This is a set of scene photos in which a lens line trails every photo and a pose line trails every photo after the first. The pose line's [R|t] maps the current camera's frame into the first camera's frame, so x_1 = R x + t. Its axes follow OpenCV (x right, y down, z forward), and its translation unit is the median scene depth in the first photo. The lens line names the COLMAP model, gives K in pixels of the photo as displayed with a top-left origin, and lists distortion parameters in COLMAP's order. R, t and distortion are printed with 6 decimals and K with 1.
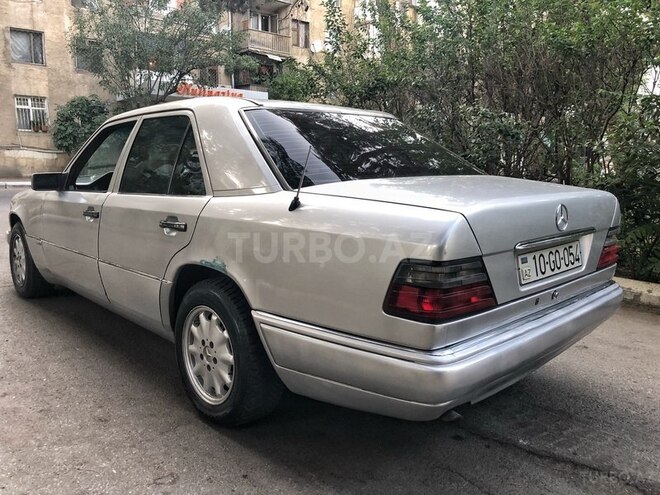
lens RADIAL K [[543.2, 0, 330.4], [0, 543.2, 247.6], [0, 0, 1]] dist [0.023243, -0.030837]
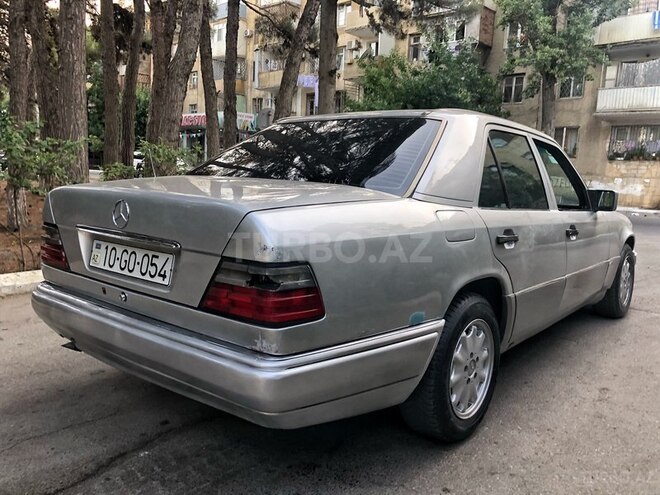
lens RADIAL K [[543.2, 0, 327.2], [0, 543.2, 248.7], [0, 0, 1]] dist [0.023243, -0.030837]
pose [[0.115304, 0.129635, -0.984835, 0.119546], [-0.194901, 0.975128, 0.105538, -0.014184], [0.974022, 0.179776, 0.137702, 0.104570]]
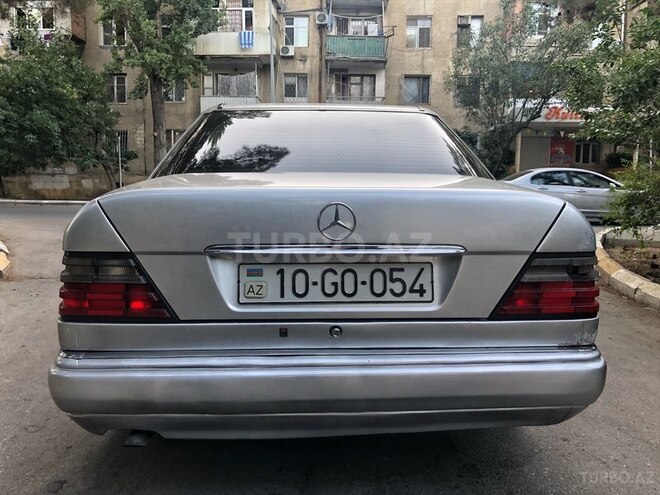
lens RADIAL K [[543.2, 0, 331.4], [0, 543.2, 245.7], [0, 0, 1]] dist [0.023243, -0.030837]
pose [[0.757902, 0.067692, -0.648847, 0.074462], [-0.104990, 0.994294, -0.018904, -0.000863], [0.643864, 0.082450, 0.760684, 0.039721]]
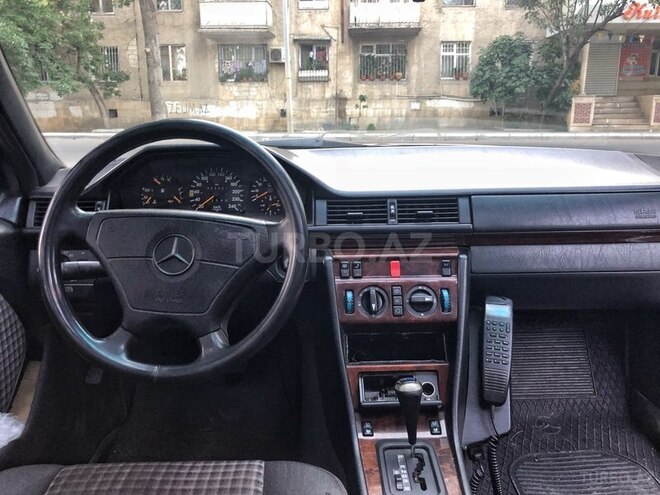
lens RADIAL K [[543.2, 0, 329.3], [0, 543.2, 246.7], [0, 0, 1]] dist [0.023243, -0.030837]
pose [[0.733164, 0.152735, -0.662678, -0.024376], [-0.093241, 0.987827, 0.124516, -0.020662], [0.673629, -0.029502, 0.738480, 0.137579]]
